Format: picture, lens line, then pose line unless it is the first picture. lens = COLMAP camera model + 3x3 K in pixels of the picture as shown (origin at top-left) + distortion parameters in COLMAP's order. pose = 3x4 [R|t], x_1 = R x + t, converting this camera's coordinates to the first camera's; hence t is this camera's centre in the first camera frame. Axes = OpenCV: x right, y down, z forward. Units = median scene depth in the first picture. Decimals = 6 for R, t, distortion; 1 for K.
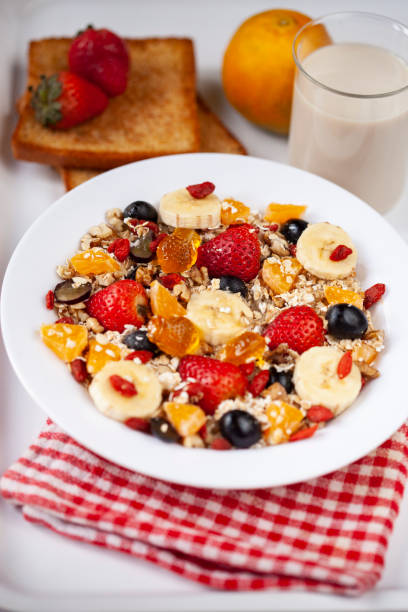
lens RADIAL K [[1949.9, 0, 204.0], [0, 1949.9, 306.0], [0, 0, 1]] dist [-0.106065, -1.519393]
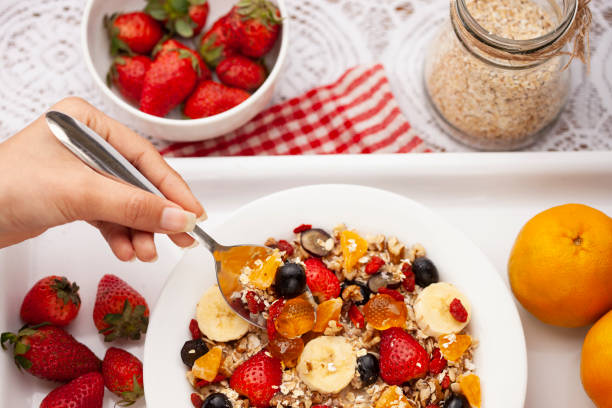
lens RADIAL K [[1949.9, 0, 306.0], [0, 1949.9, 204.0], [0, 0, 1]] dist [-0.106065, -1.519393]
pose [[0.251994, 0.877416, -0.408216, 0.387096], [-0.717758, 0.452396, 0.529302, -0.631217], [0.649094, 0.159619, 0.743773, 0.124644]]
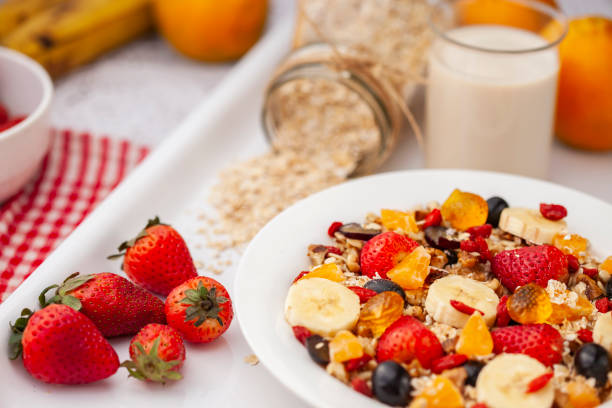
lens RADIAL K [[1949.9, 0, 306.0], [0, 1949.9, 204.0], [0, 0, 1]] dist [-0.106065, -1.519393]
pose [[0.759919, 0.316556, -0.567728, 0.447193], [-0.481474, 0.860896, -0.164443, 0.149998], [0.436699, 0.398310, 0.806625, 0.218086]]
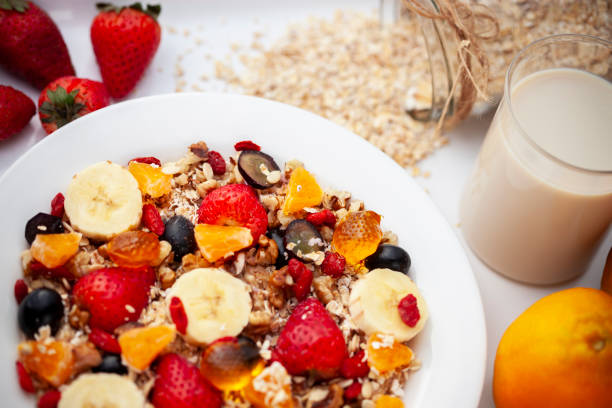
lens RADIAL K [[1949.9, 0, 306.0], [0, 1949.9, 204.0], [0, 0, 1]] dist [-0.106065, -1.519393]
pose [[-0.068732, 0.794807, -0.602957, 0.457375], [-0.845468, 0.274427, 0.458120, -0.411429], [0.529585, 0.541268, 0.653122, 0.463063]]
